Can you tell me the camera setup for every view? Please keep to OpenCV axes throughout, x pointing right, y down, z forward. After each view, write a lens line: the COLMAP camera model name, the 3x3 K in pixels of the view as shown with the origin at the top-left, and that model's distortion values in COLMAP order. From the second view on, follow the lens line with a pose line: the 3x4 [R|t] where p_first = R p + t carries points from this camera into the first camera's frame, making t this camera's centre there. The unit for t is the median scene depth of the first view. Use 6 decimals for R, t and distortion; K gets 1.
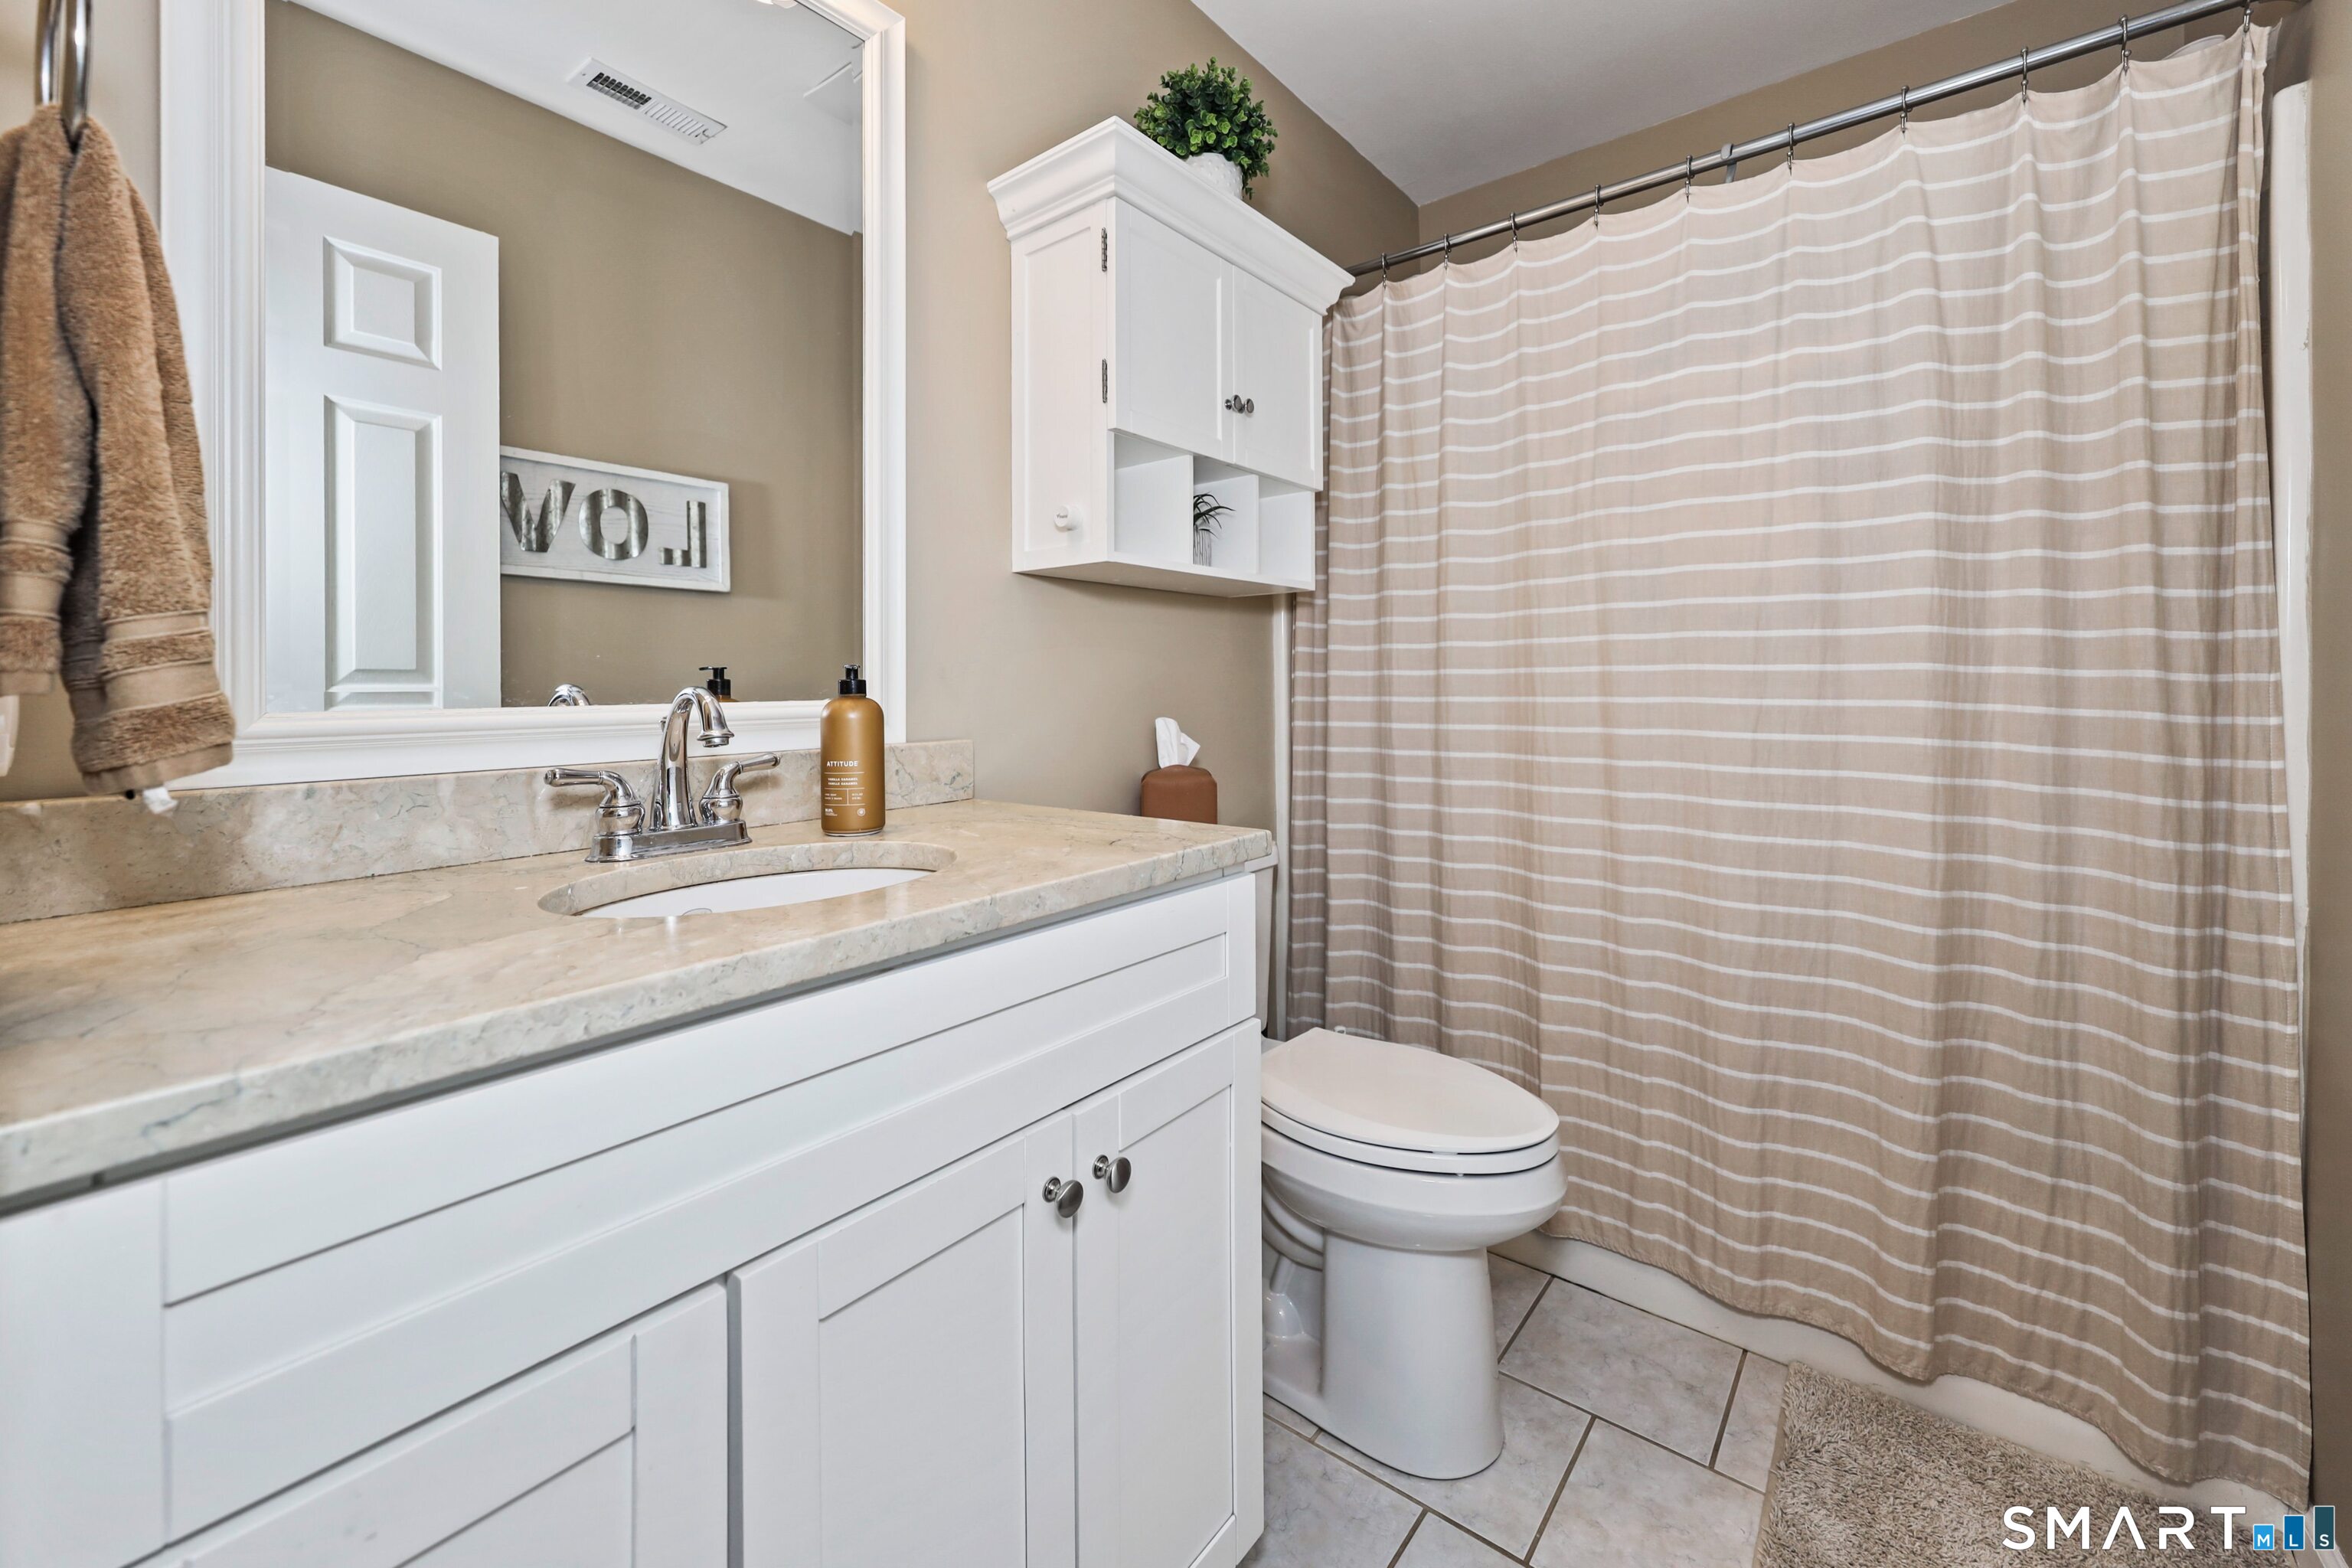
lens RADIAL K [[981.4, 0, 1162.8], [0, 981.4, 701.3], [0, 0, 1]] dist [0.001775, -0.000060]
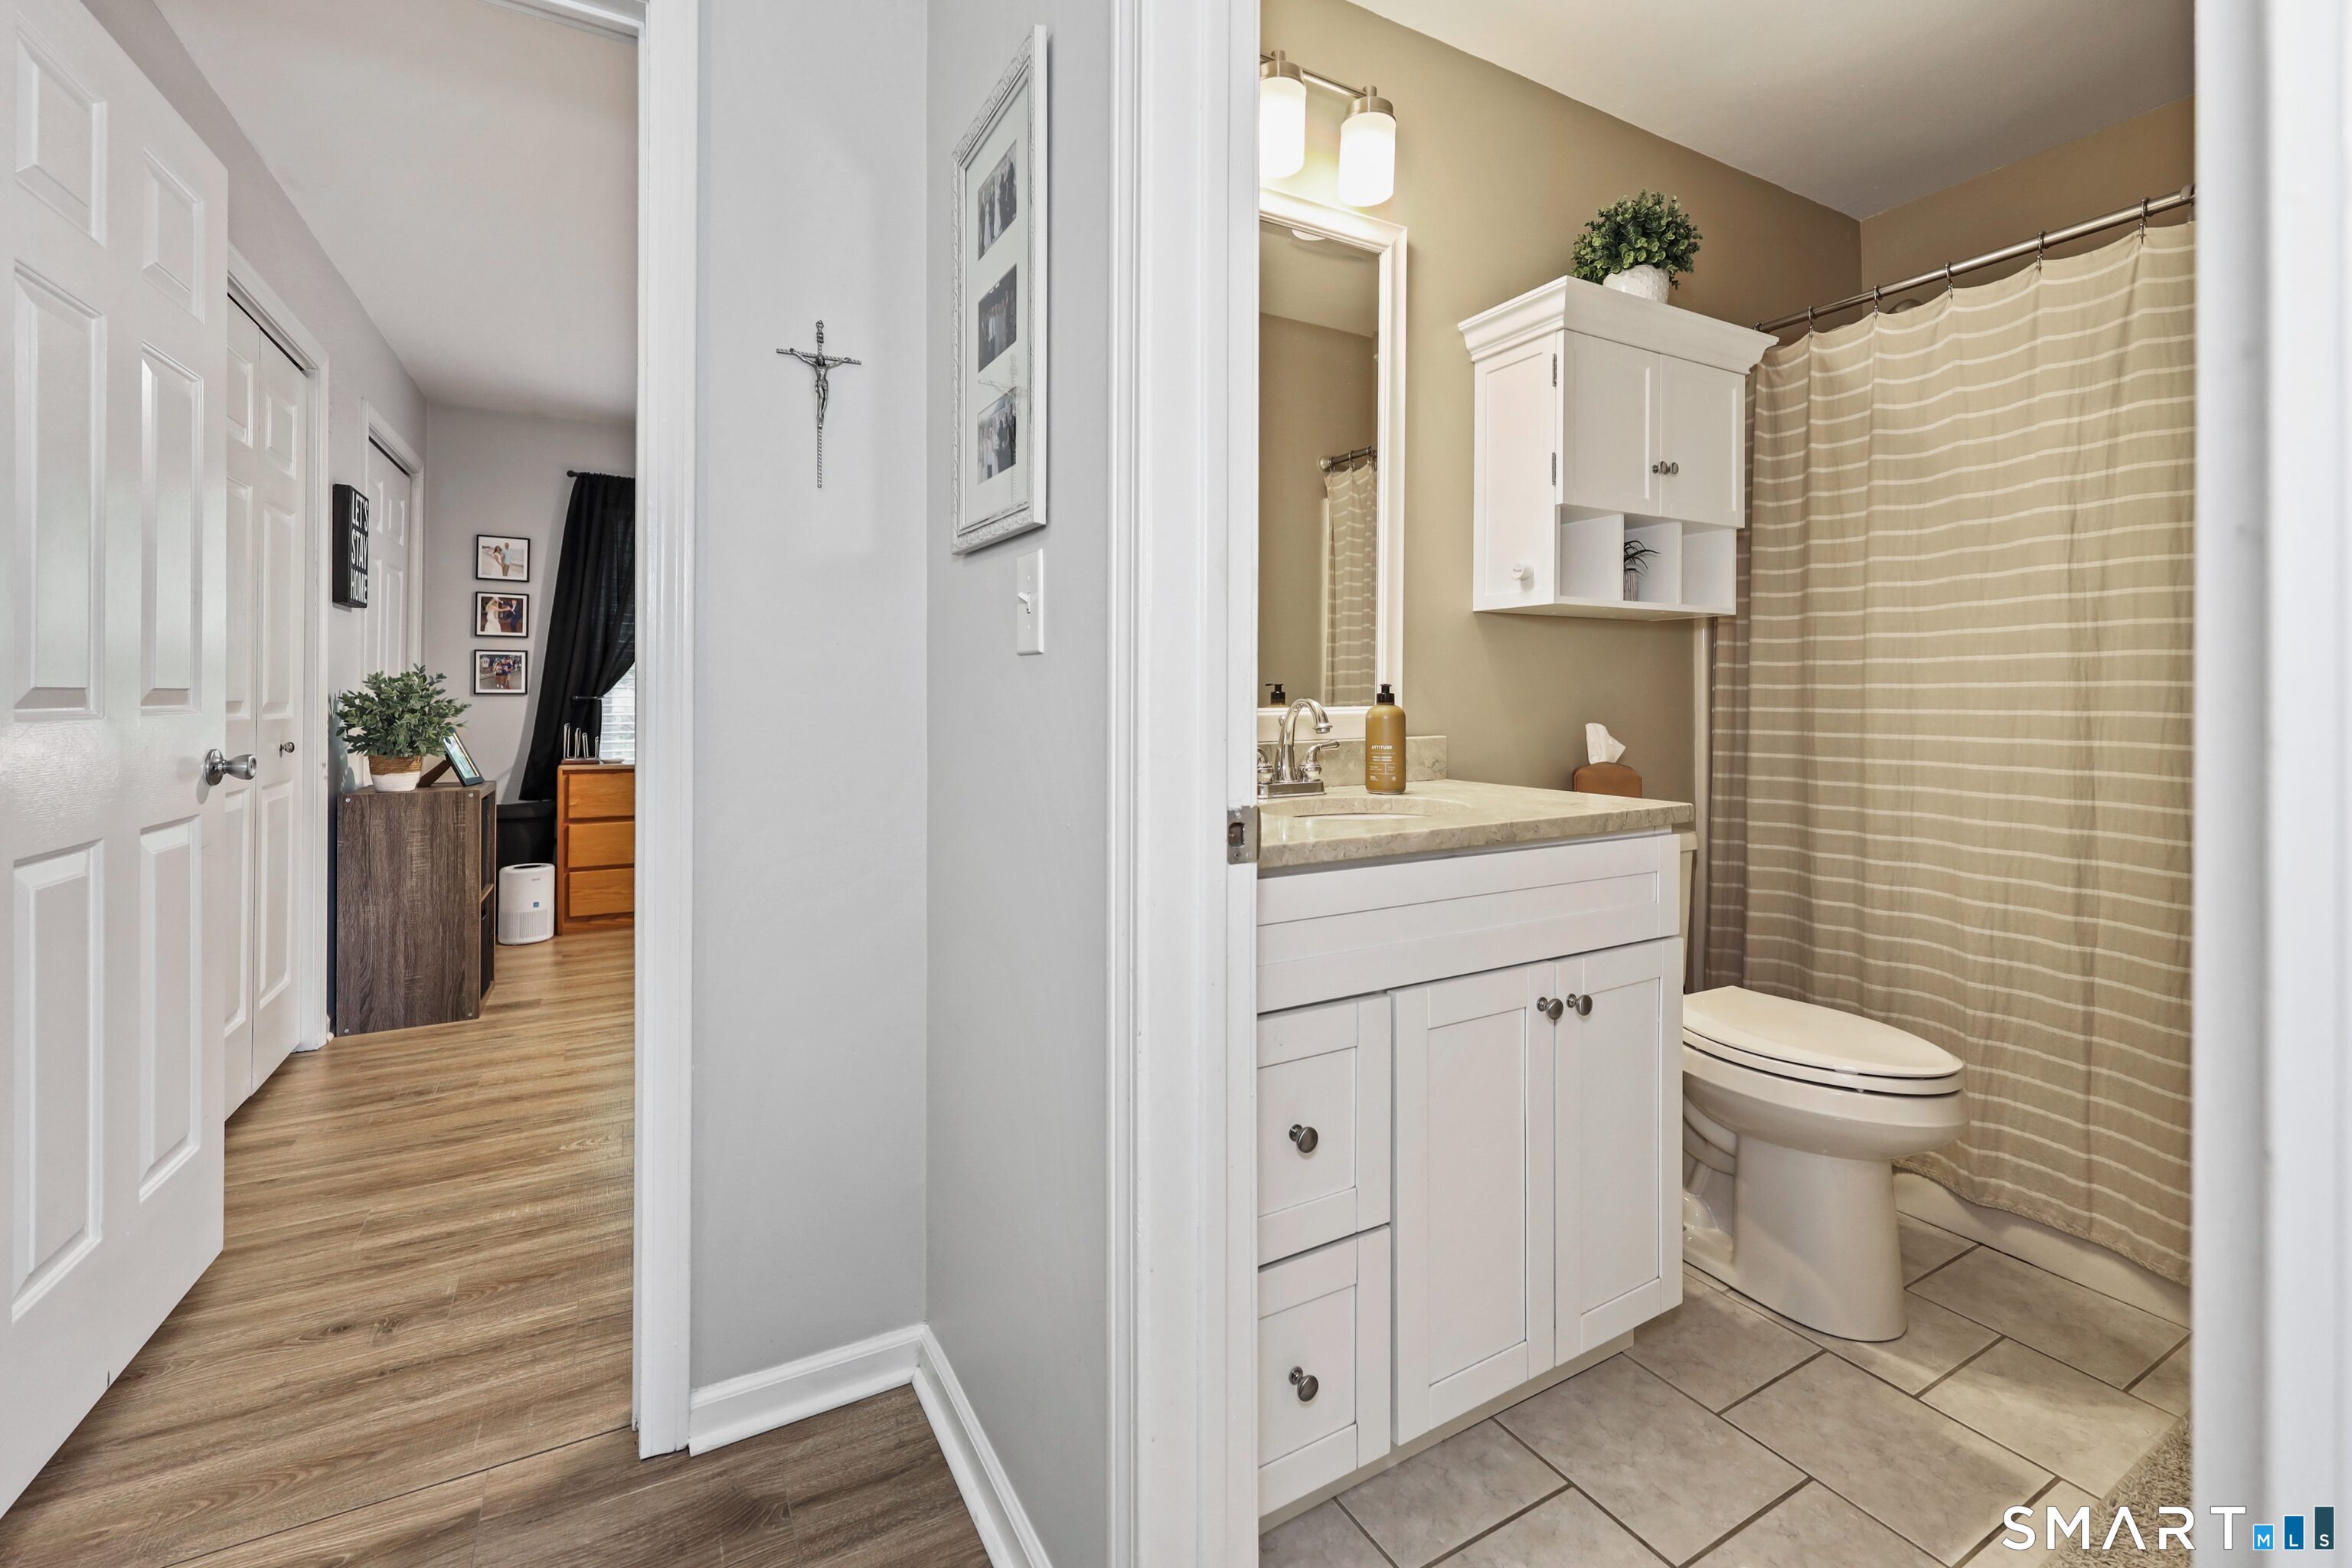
lens RADIAL K [[981.4, 0, 1162.8], [0, 981.4, 701.3], [0, 0, 1]] dist [0.001775, -0.000060]
pose [[0.928529, 0.009210, -0.371146, -0.044097], [-0.011564, 0.999925, -0.004115, 0.000601], [0.371080, 0.008113, 0.928566, -0.348772]]
